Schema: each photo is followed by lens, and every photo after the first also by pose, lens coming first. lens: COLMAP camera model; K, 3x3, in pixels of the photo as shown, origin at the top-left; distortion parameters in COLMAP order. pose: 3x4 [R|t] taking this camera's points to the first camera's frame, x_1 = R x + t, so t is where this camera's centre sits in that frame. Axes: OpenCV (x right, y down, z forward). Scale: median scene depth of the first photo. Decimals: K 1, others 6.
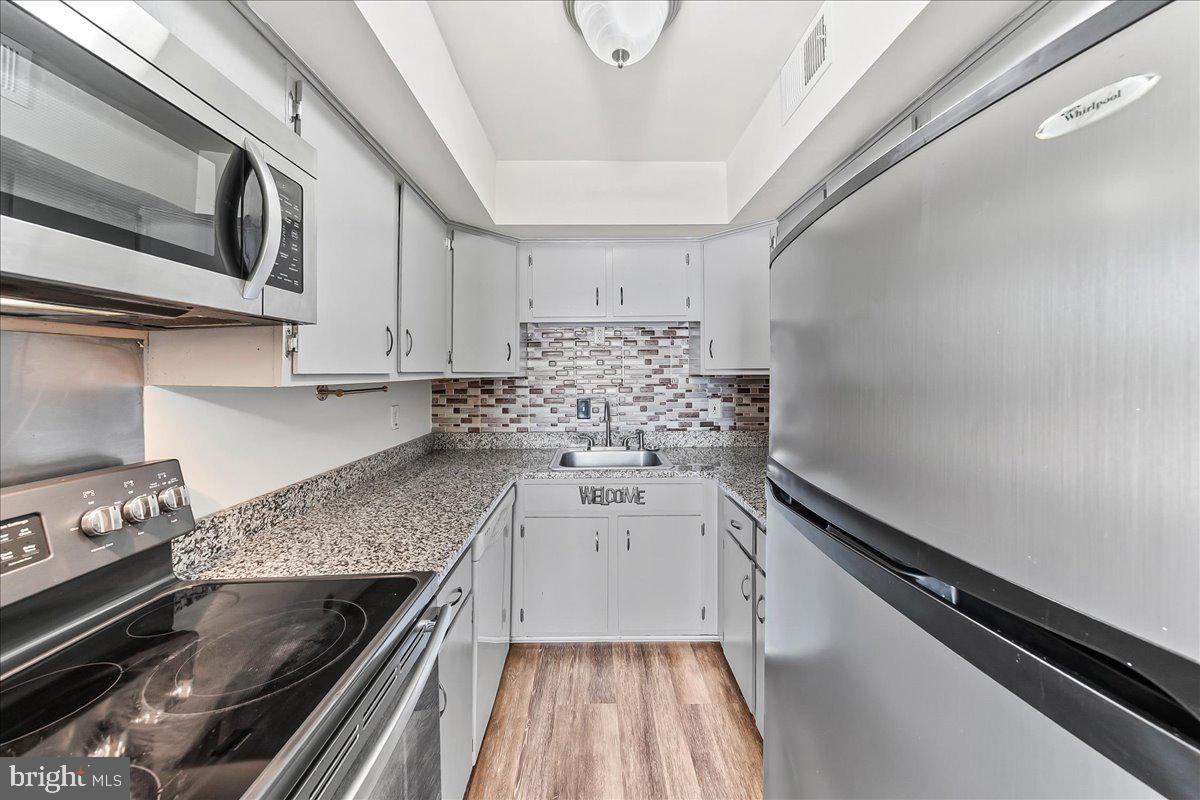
lens RADIAL K [[461.0, 0, 603.9], [0, 461.0, 373.7], [0, 0, 1]] dist [0.000813, 0.000109]
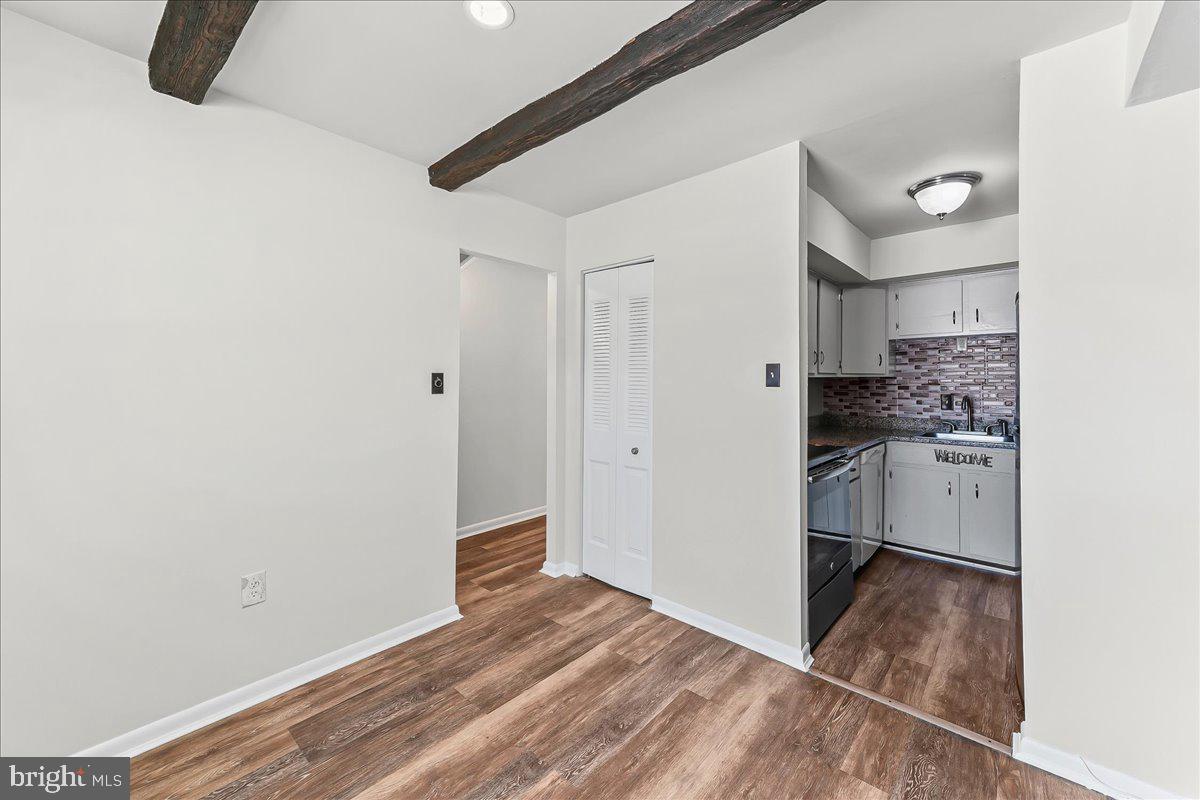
lens RADIAL K [[461.0, 0, 603.9], [0, 461.0, 373.7], [0, 0, 1]] dist [0.000813, 0.000109]
pose [[0.732911, -0.007124, -0.680287, 0.132769], [-0.000777, 0.999936, -0.011309, 0.012551], [0.680324, 0.008817, 0.732859, -0.610825]]
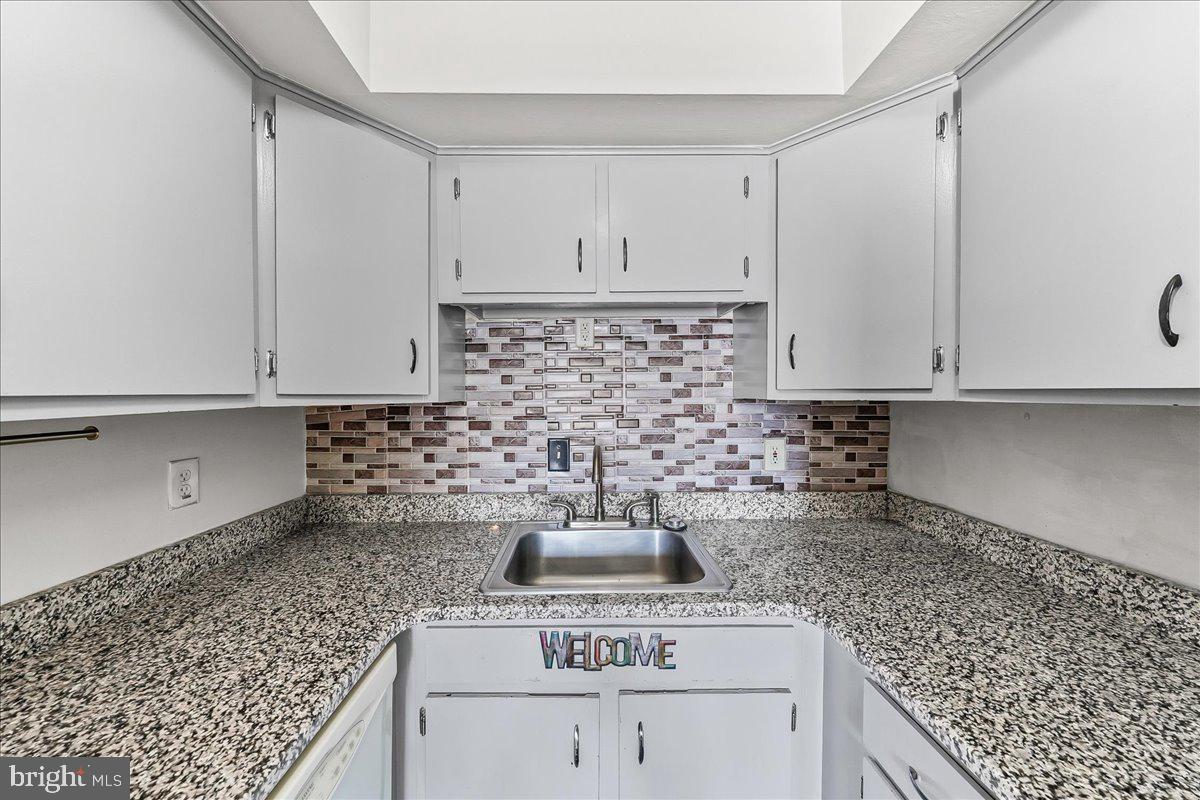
lens RADIAL K [[487.8, 0, 600.0], [0, 487.8, 400.0], [0, 0, 1]] dist [-0.000754, 0.000007]
pose [[0.999924, 0.001488, 0.012271, 0.002384], [-0.001637, 0.999924, 0.012190, -0.003753], [-0.012252, -0.012209, 0.999850, 0.363000]]
